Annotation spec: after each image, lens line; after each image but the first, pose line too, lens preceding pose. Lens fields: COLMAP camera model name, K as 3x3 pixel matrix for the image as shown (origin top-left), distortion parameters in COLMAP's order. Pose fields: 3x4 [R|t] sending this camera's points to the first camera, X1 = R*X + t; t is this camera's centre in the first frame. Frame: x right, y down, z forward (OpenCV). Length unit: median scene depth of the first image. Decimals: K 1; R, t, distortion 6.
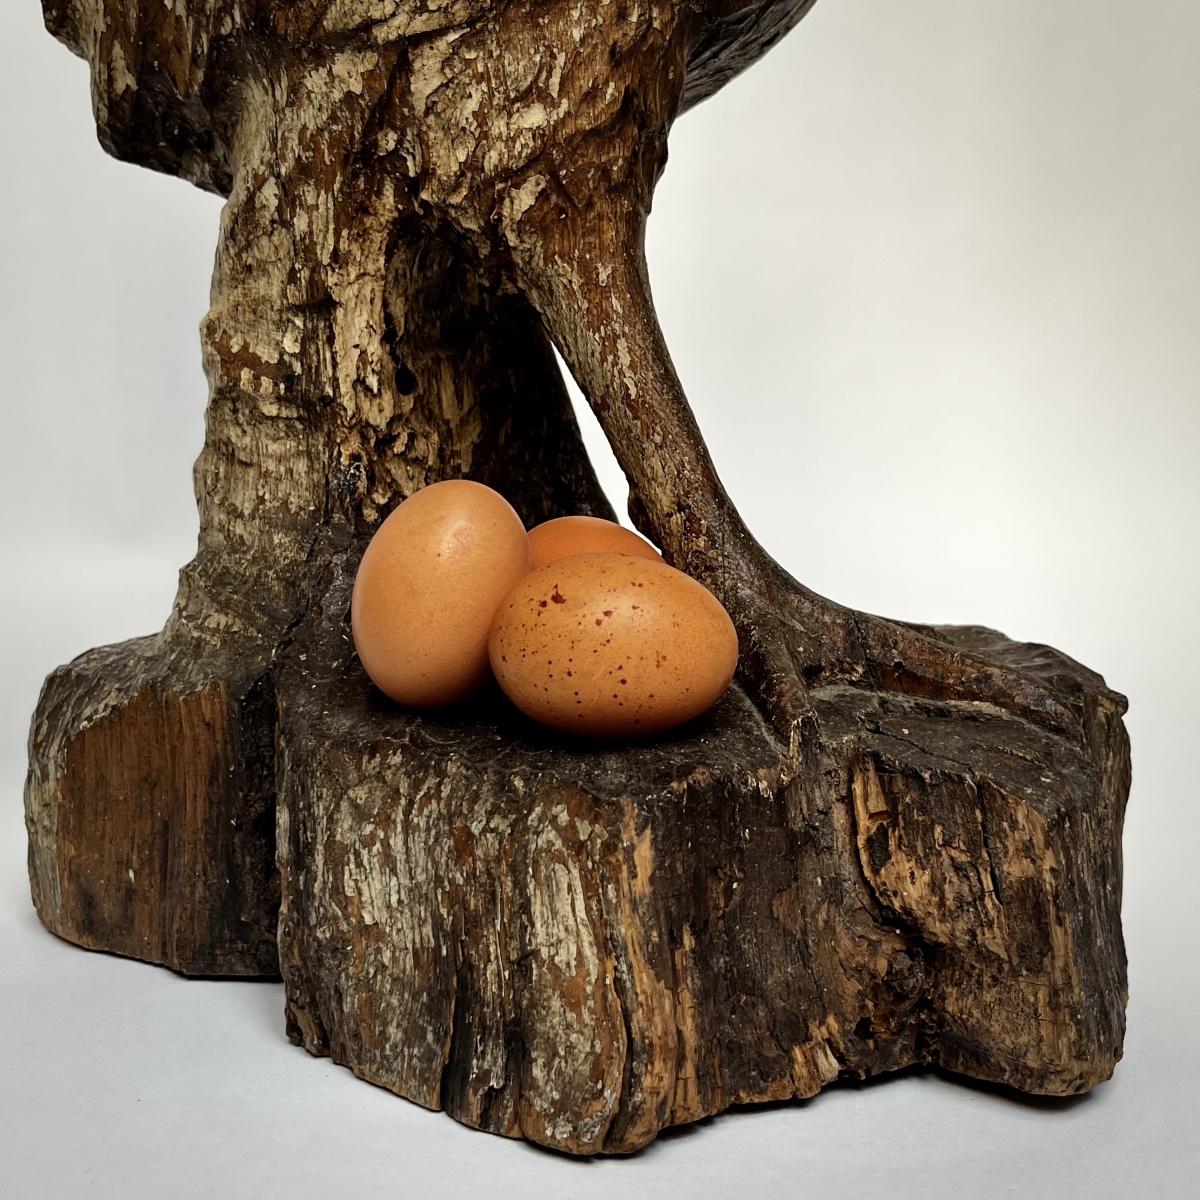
lens RADIAL K [[1659.4, 0, 600.0], [0, 1659.4, 600.0], [0, 0, 1]] dist [0.156701, -0.536214]
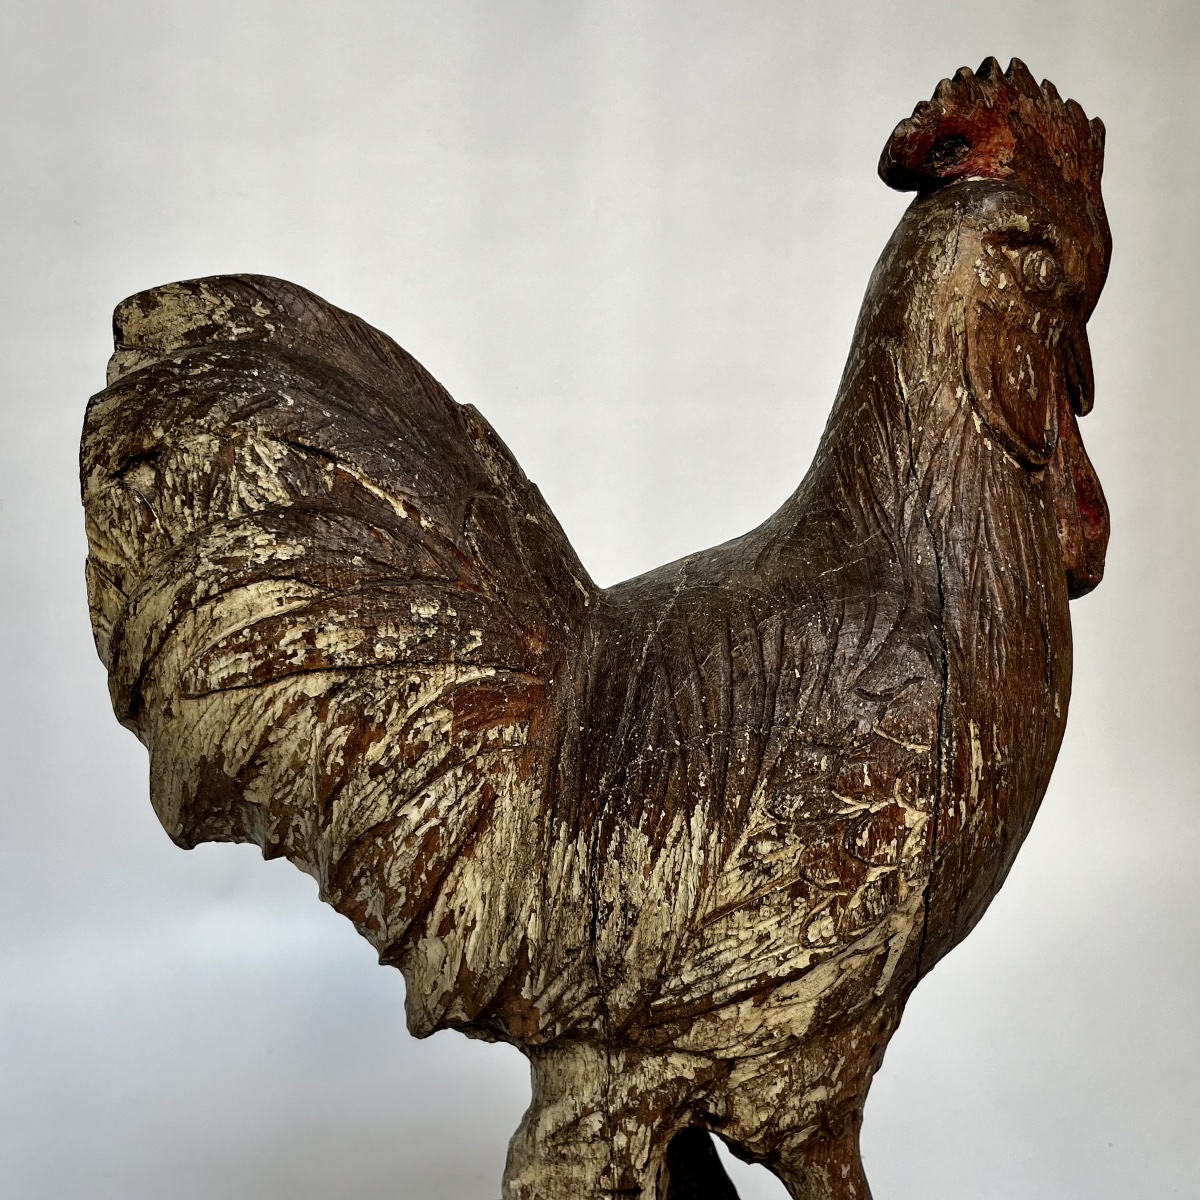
lens RADIAL K [[1404.1, 0, 605.4], [0, 1404.1, 628.1], [0, 0, 1]] dist [0.086652, -0.198635]
pose [[0.946151, -0.037465, 0.321549, -0.579547], [0.012501, 0.996768, 0.079352, -0.779315], [-0.323483, -0.071059, 0.943562, -0.037326]]
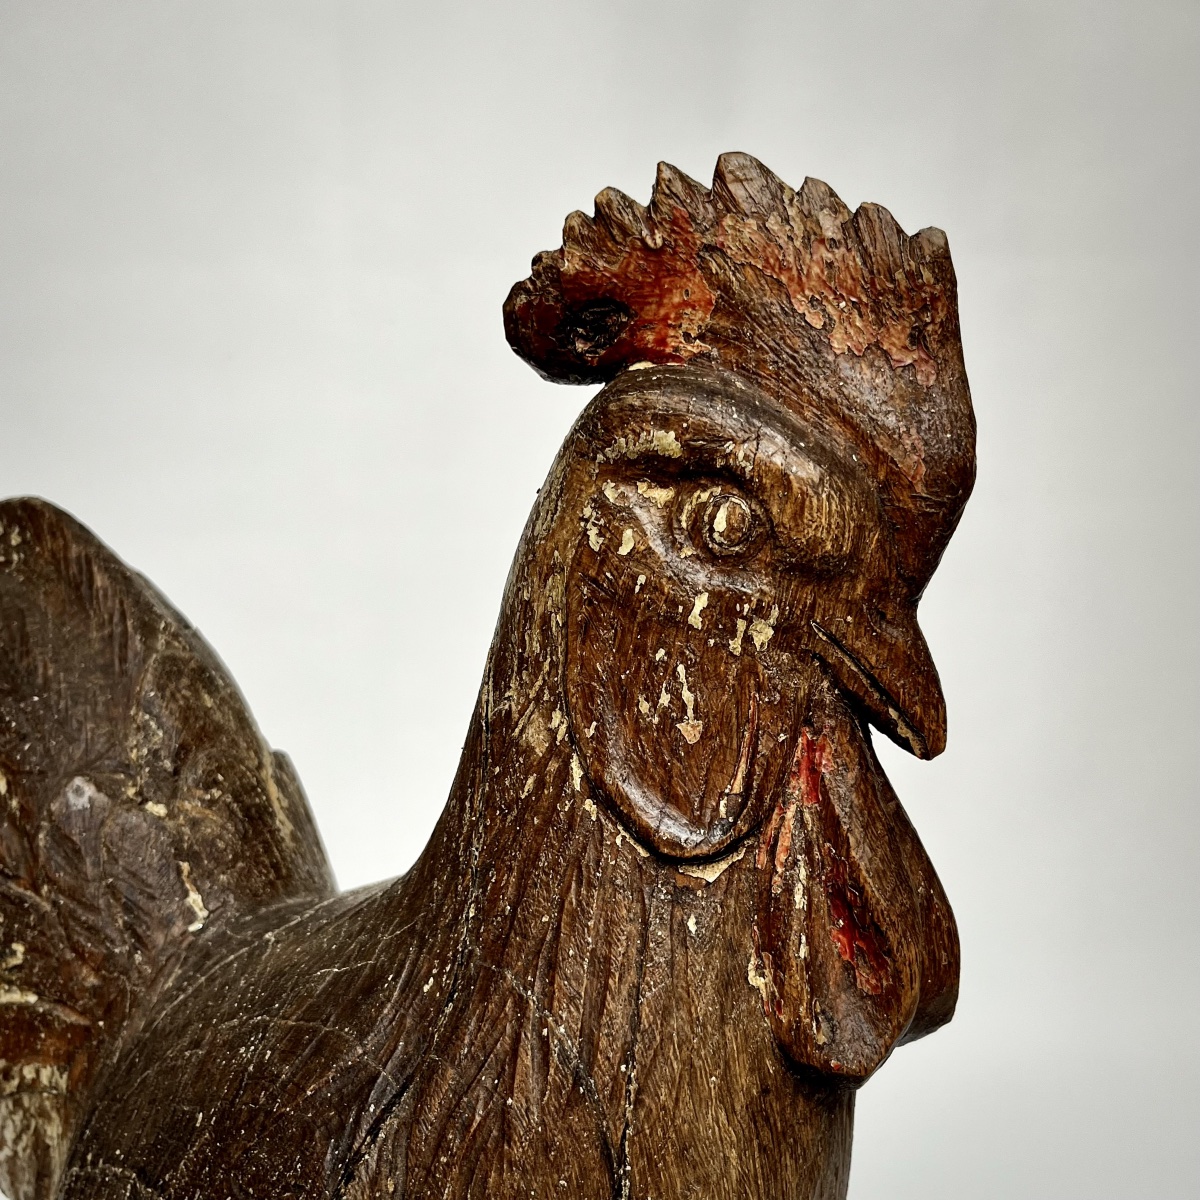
lens RADIAL K [[1404.1, 0, 605.4], [0, 1404.1, 628.1], [0, 0, 1]] dist [0.086652, -0.198635]
pose [[0.923785, 0.055837, -0.378818, 0.377592], [-0.030064, 0.996833, 0.073615, -0.978078], [0.381729, -0.056616, 0.922539, 0.342779]]
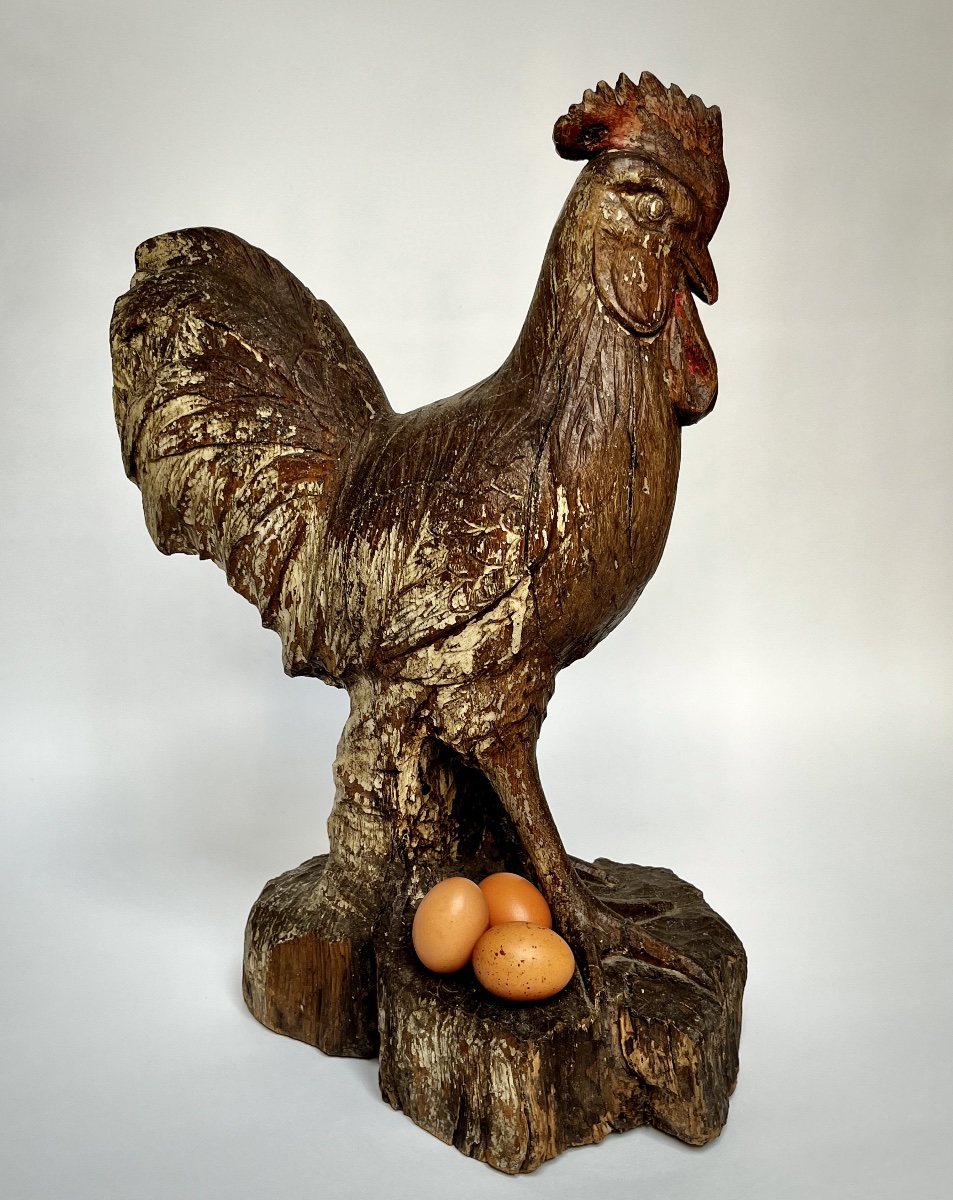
lens RADIAL K [[1304.7, 0, 476.5], [0, 1304.7, 600.0], [0, 0, 1]] dist [0.185282, -0.581848]
pose [[0.999929, 0.010583, 0.005551, -0.070960], [-0.011079, 0.995058, 0.098676, -0.633033], [-0.004480, -0.098730, 0.995104, -0.803344]]
